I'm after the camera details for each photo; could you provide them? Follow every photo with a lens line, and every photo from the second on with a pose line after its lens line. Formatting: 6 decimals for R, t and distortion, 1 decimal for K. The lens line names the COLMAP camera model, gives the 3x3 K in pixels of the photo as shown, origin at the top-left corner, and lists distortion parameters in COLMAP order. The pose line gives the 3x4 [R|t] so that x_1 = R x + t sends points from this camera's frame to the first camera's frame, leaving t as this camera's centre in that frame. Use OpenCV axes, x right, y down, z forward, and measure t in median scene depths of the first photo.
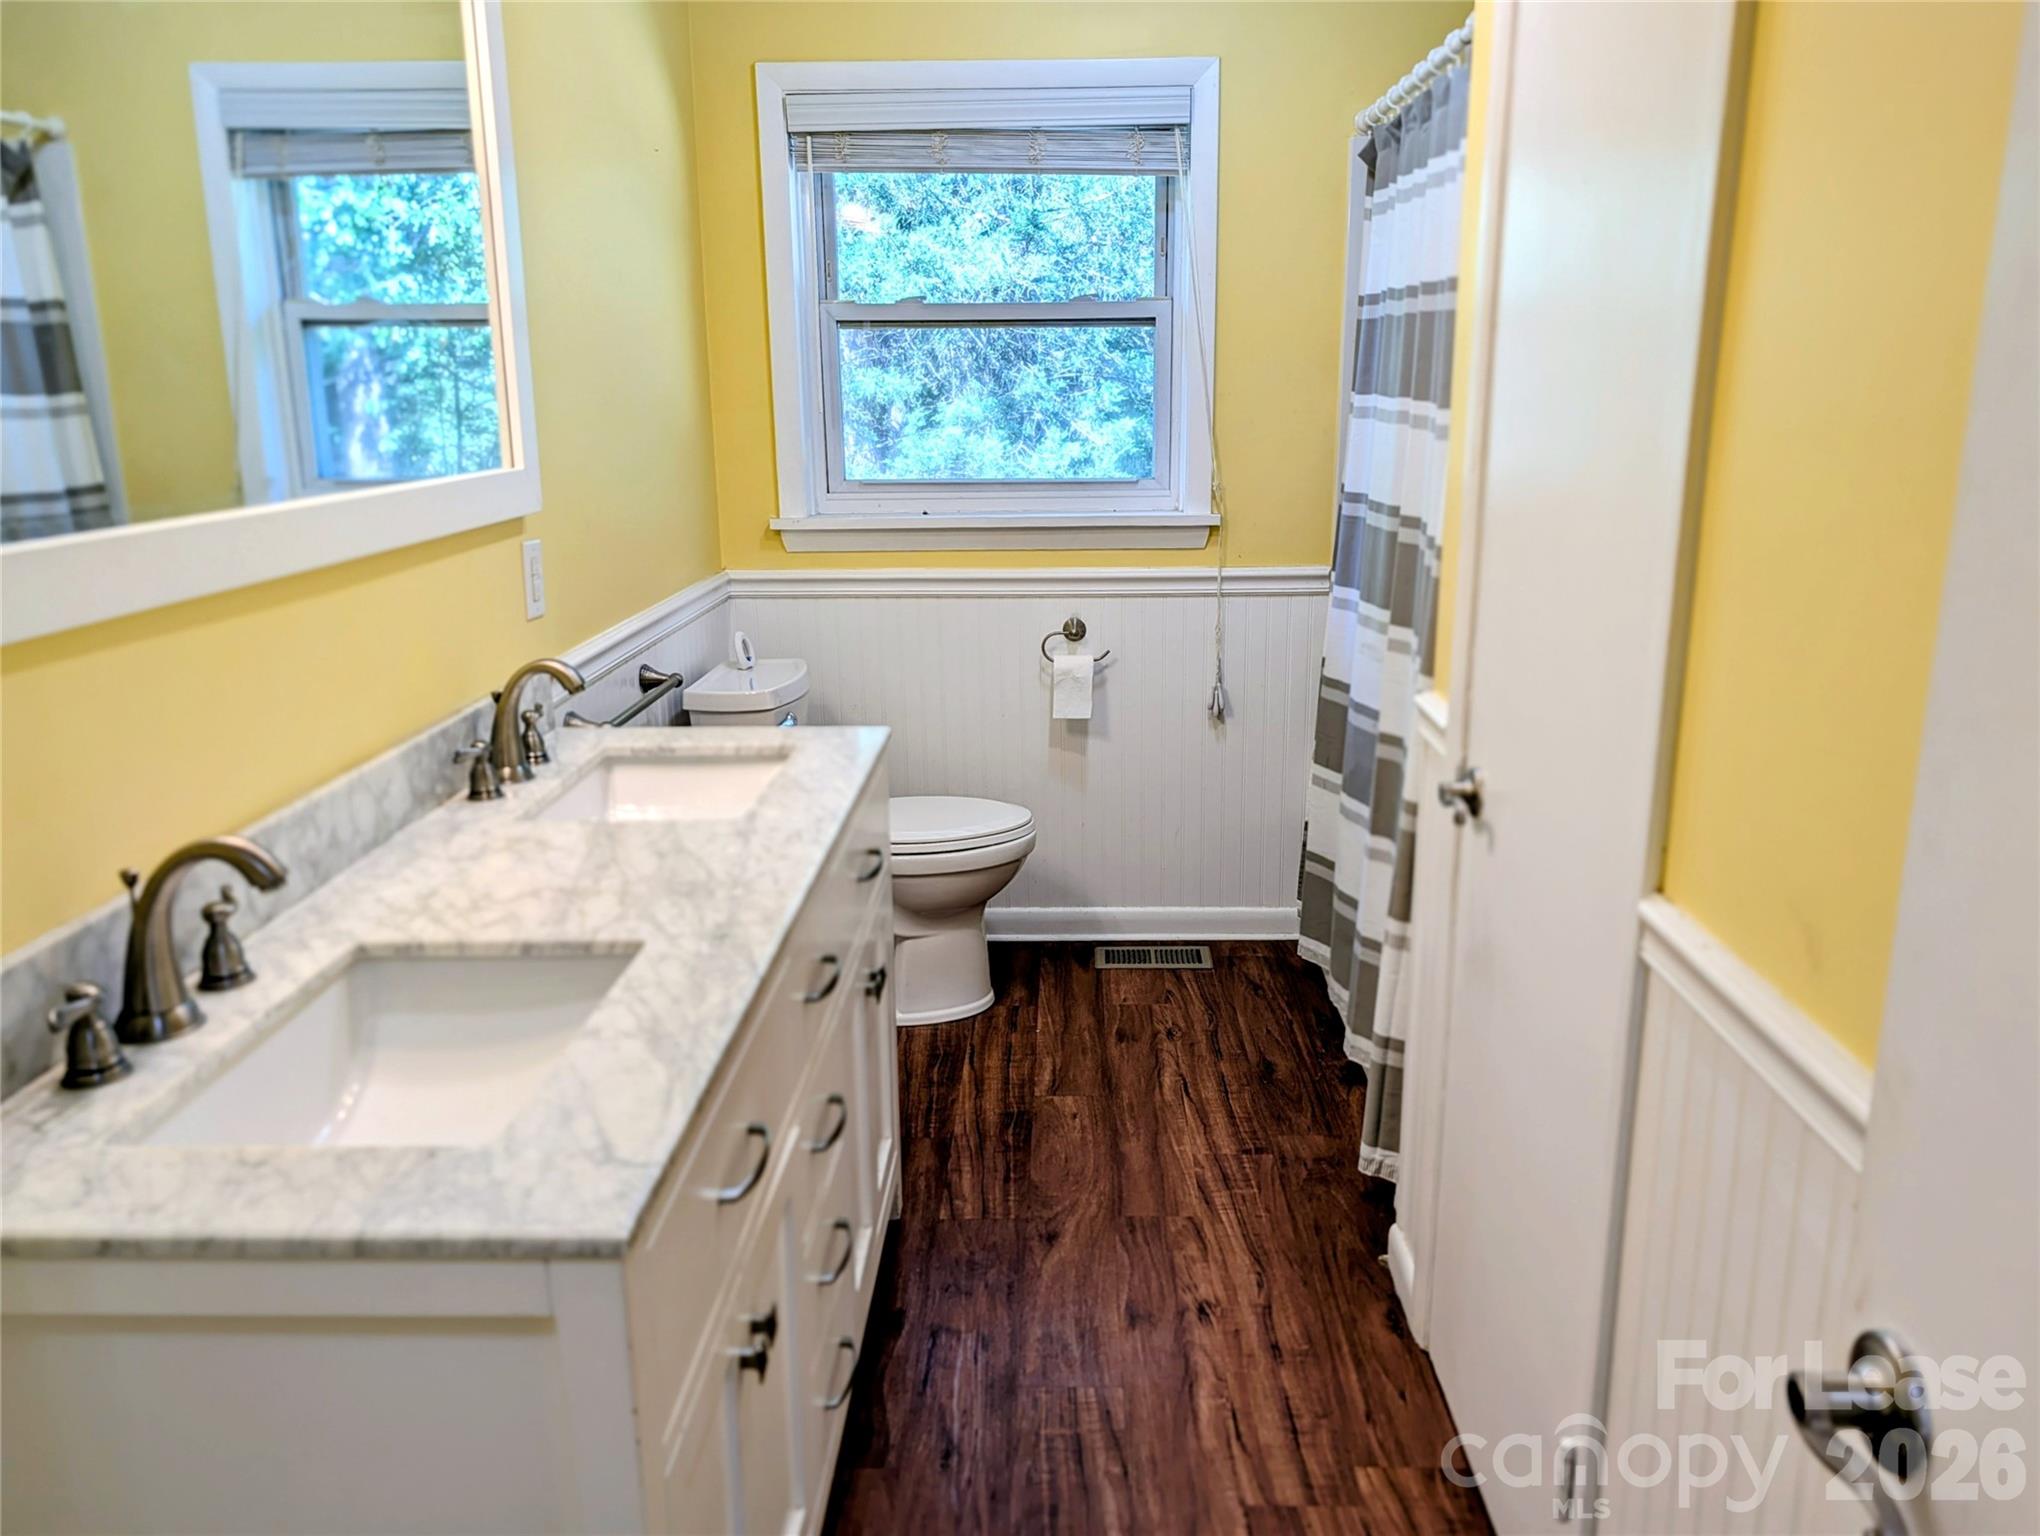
lens RADIAL K [[1478.8, 0, 1019.4], [0, 1478.8, 791.1], [0, 0, 1]] dist [0.015340, -0.008957]
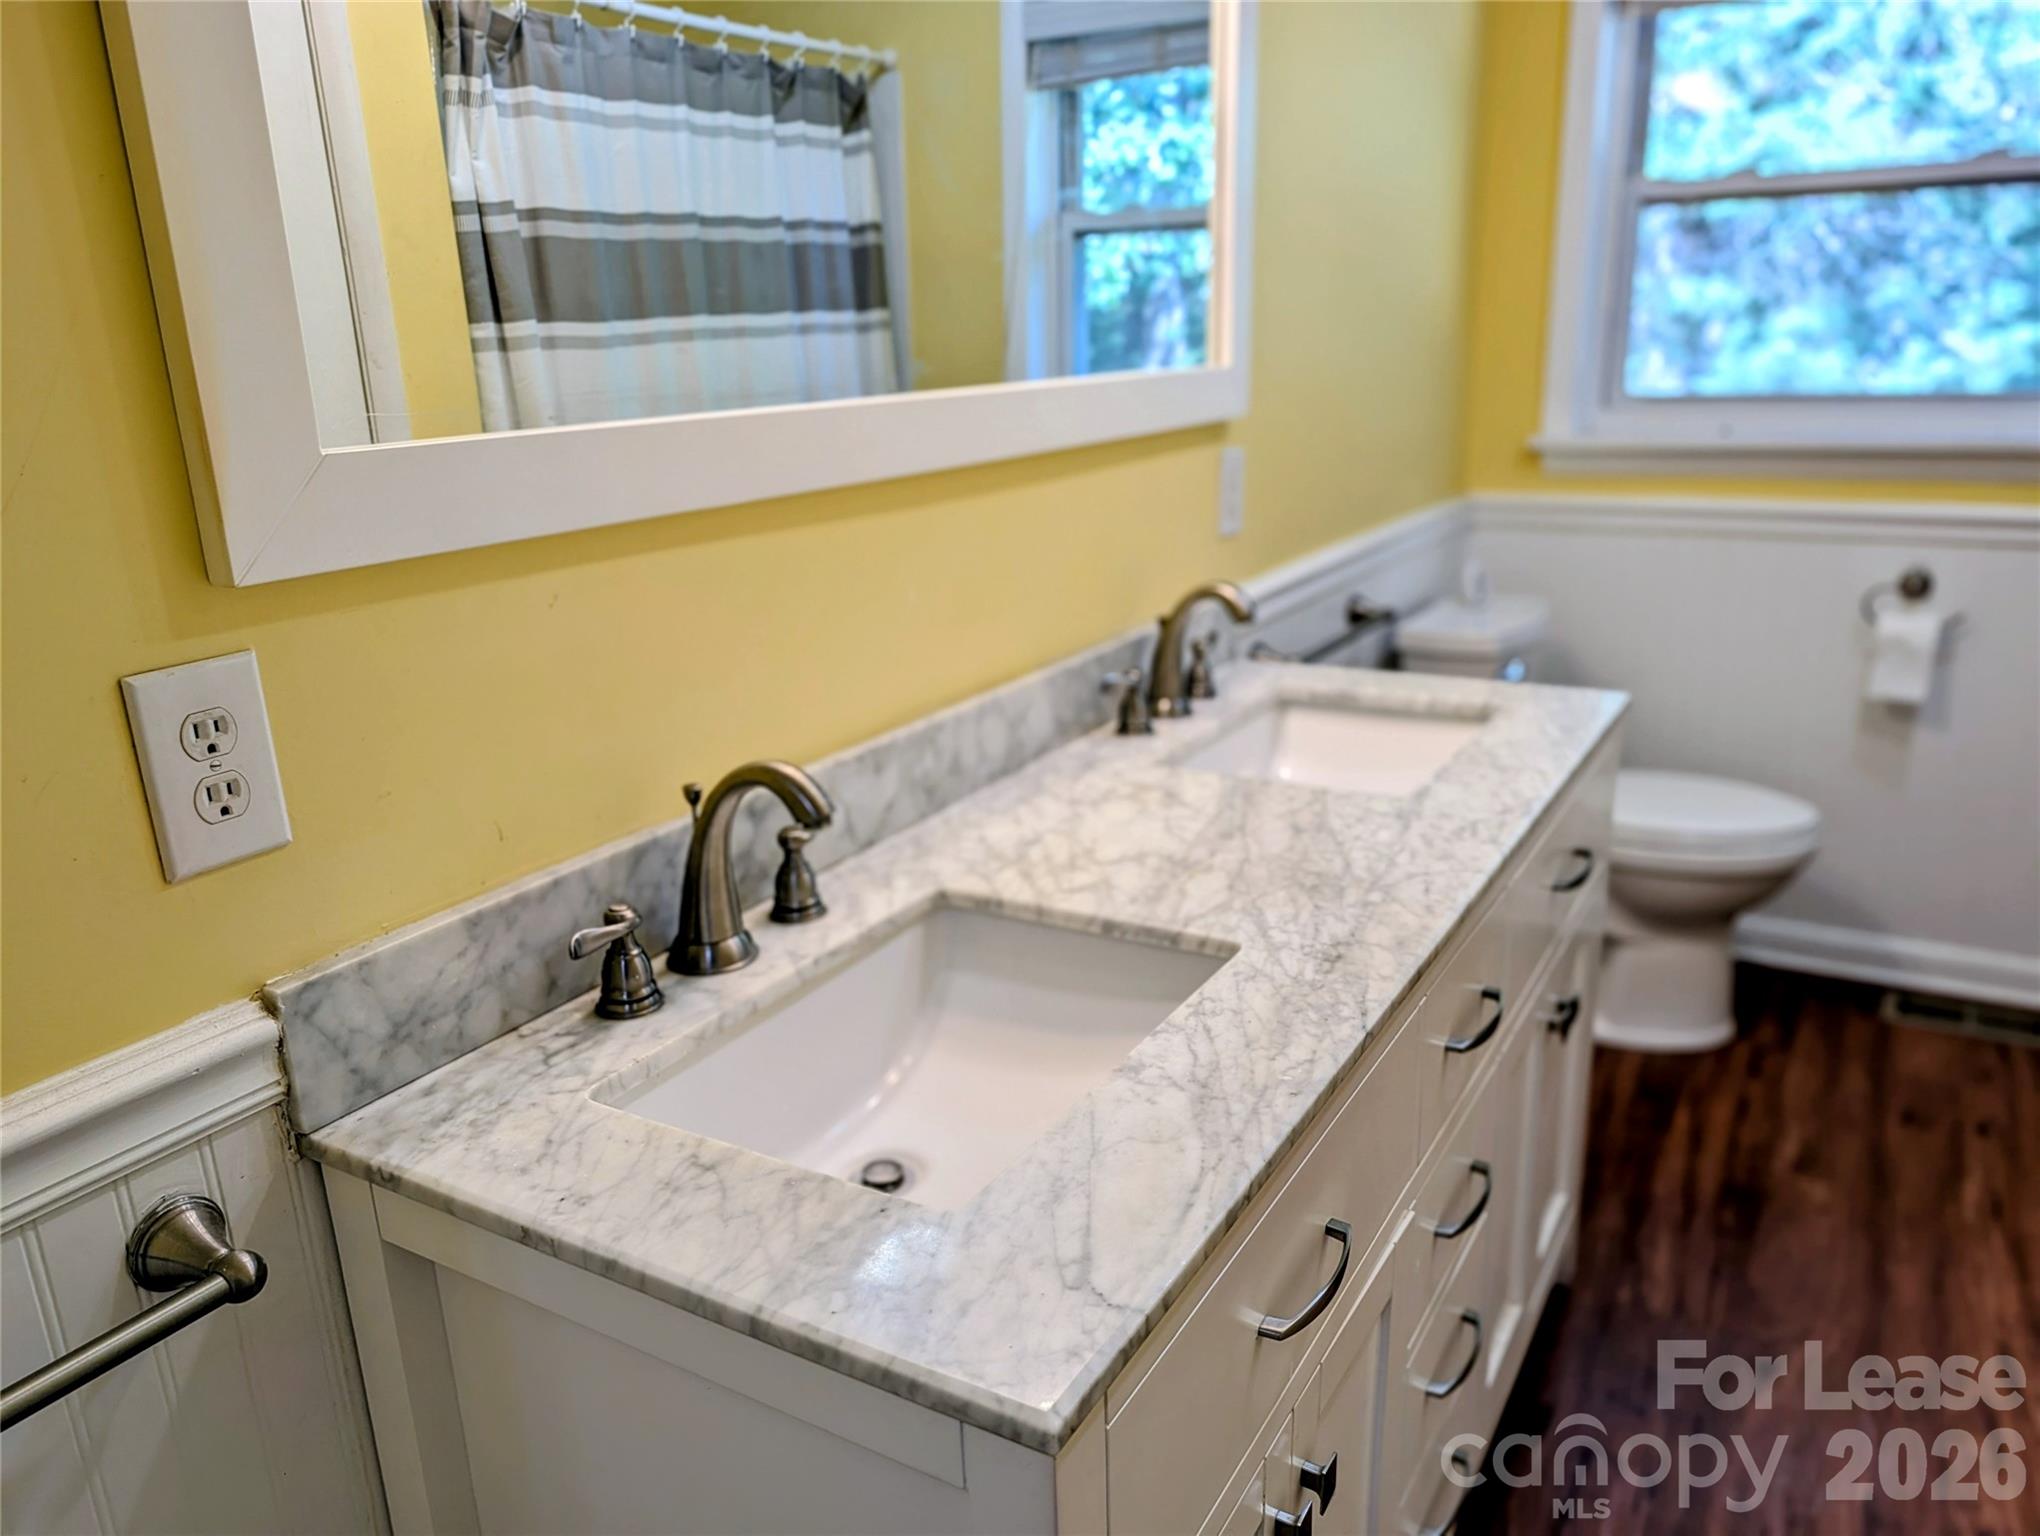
lens RADIAL K [[1478.8, 0, 1019.4], [0, 1478.8, 791.1], [0, 0, 1]] dist [0.015340, -0.008957]
pose [[0.876767, 0.127848, -0.463610, 0.000213], [-0.105699, 0.991673, 0.073574, -0.021232], [0.469156, -0.015504, 0.882979, 0.193700]]
